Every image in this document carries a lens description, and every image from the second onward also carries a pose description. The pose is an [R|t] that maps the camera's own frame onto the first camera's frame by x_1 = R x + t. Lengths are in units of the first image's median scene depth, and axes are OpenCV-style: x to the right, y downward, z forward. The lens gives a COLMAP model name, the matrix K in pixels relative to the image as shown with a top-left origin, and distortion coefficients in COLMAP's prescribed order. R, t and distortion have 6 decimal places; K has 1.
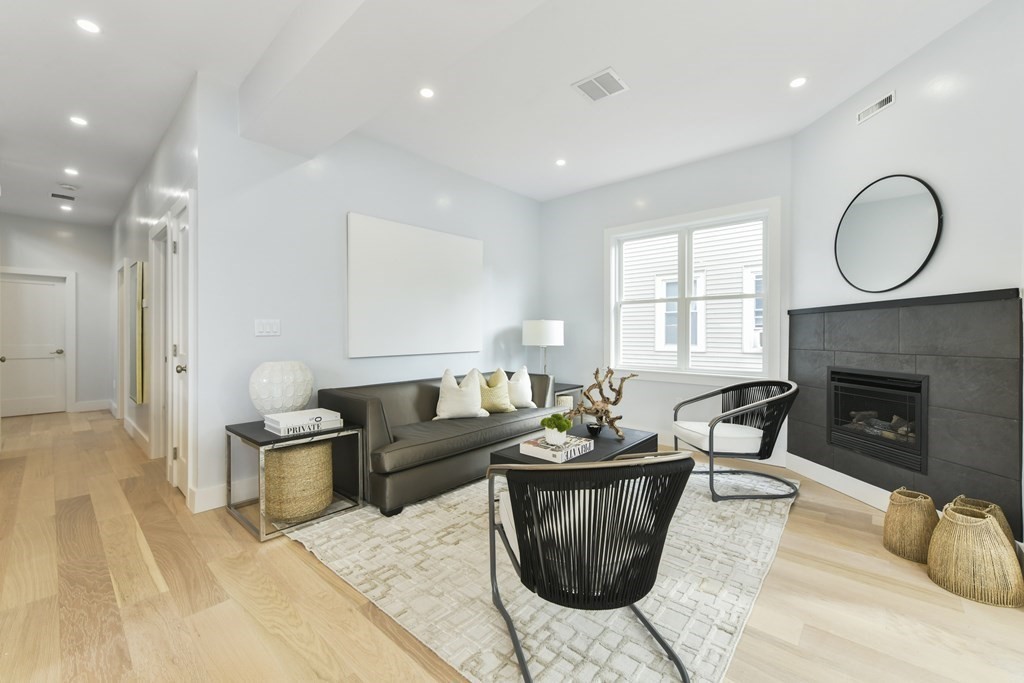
lens RADIAL K [[415.0, 0, 515.6], [0, 415.0, 335.5], [0, 0, 1]] dist [-0.003526, 0.003012]
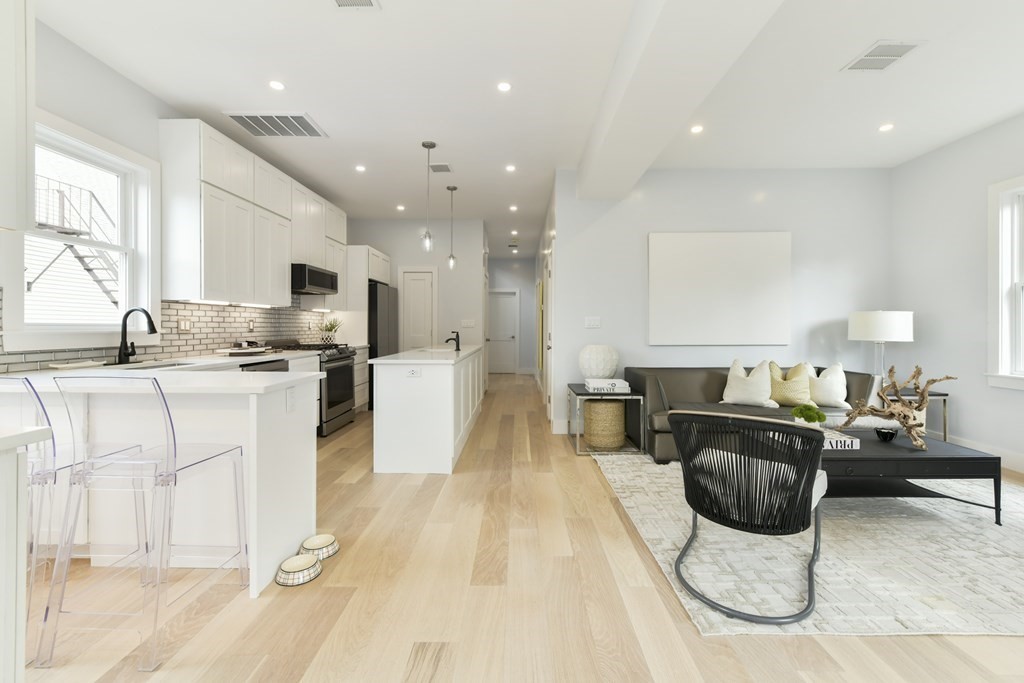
lens RADIAL K [[415.0, 0, 516.3], [0, 415.0, 327.4], [0, 0, 1]] dist [-0.003526, 0.003012]
pose [[0.660875, 0.003015, -0.750490, 0.379116], [-0.004179, 0.999991, 0.000337, -0.000649], [0.750484, 0.002914, 0.660882, -0.216681]]
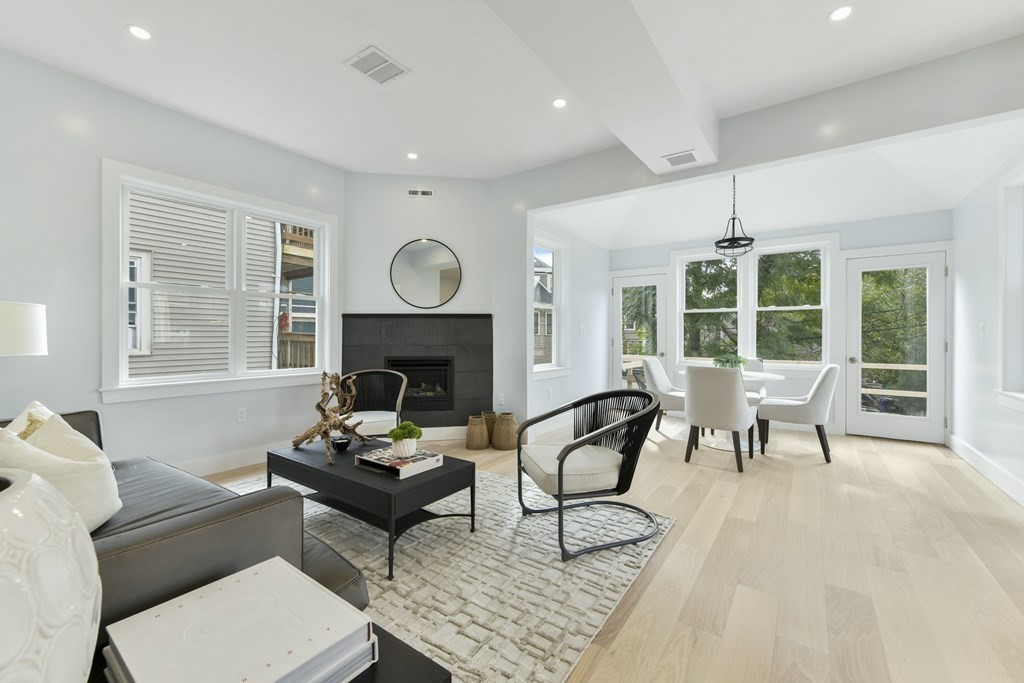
lens RADIAL K [[415.0, 0, 516.7], [0, 415.0, 334.8], [0, 0, 1]] dist [-0.003526, 0.003012]
pose [[-0.109900, -0.001909, 0.993941, -0.793692], [-0.000705, 0.999998, 0.001842, -0.003057], [-0.993942, -0.000499, -0.109901, 0.830945]]
